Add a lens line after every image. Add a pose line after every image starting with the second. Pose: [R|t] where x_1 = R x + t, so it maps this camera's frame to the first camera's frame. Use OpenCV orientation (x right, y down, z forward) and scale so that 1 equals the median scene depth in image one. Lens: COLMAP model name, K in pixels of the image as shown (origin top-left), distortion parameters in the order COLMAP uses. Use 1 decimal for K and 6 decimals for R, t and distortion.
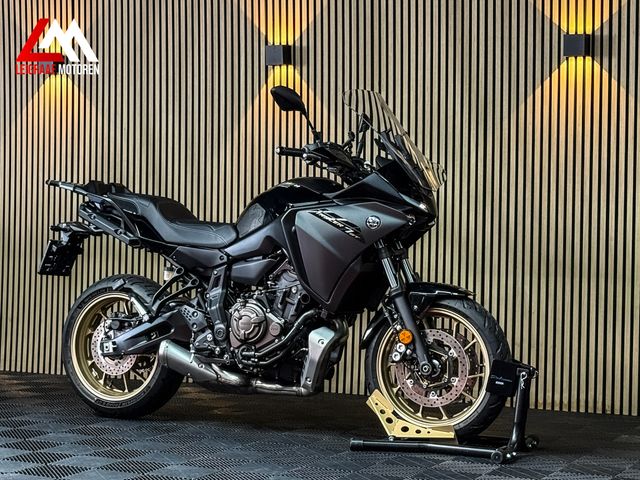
lens RADIAL K [[1371.8, 0, 318.1], [0, 1371.8, 233.6], [0, 0, 1]] dist [0.142874, 0.000000]
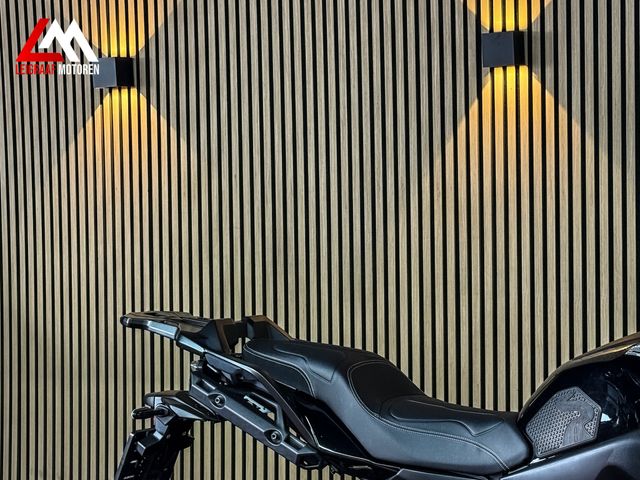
lens RADIAL K [[1371.8, 0, 318.9], [0, 1371.8, 242.0], [0, 0, 1]] dist [0.142874, 0.000000]
pose [[0.999182, -0.027598, -0.029573, -0.109048], [0.028570, 0.999049, 0.032943, -0.083569], [0.028636, -0.033761, 0.999020, 0.495497]]
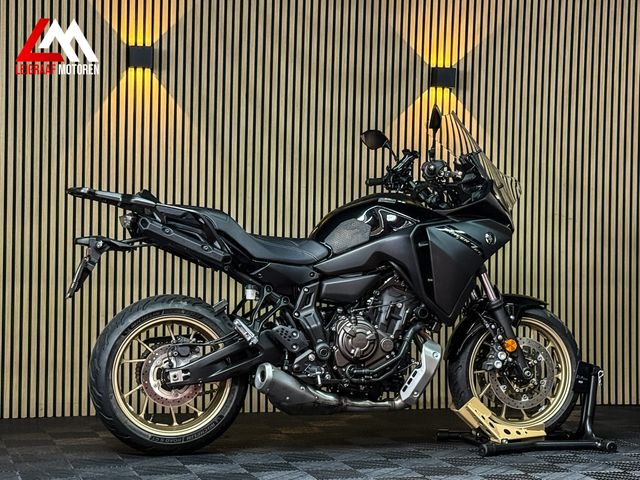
lens RADIAL K [[1371.8, 0, 316.5], [0, 1371.8, 227.5], [0, 0, 1]] dist [0.142874, 0.000000]
pose [[0.739895, 0.005409, 0.672700, -0.680170], [0.000789, 0.999960, -0.008908, -0.006328], [-0.672722, 0.007122, 0.739861, 0.270667]]
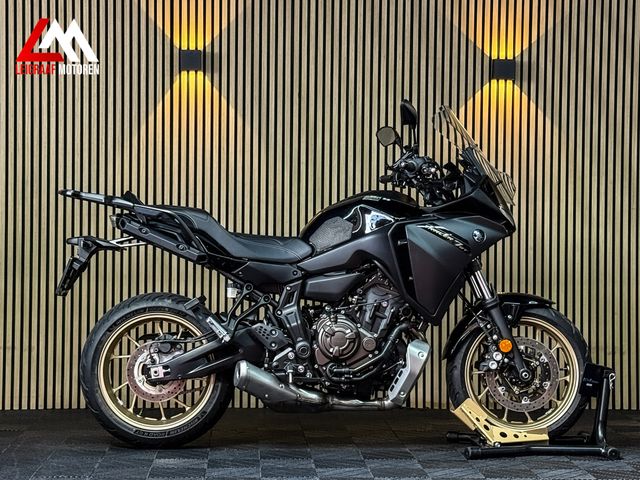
lens RADIAL K [[1371.8, 0, 322.1], [0, 1371.8, 220.7], [0, 0, 1]] dist [0.142874, 0.000000]
pose [[0.873714, -0.002453, 0.486435, -0.498091], [0.007723, 0.999931, -0.008830, -0.009958], [-0.486379, 0.011472, 0.873672, 0.137181]]
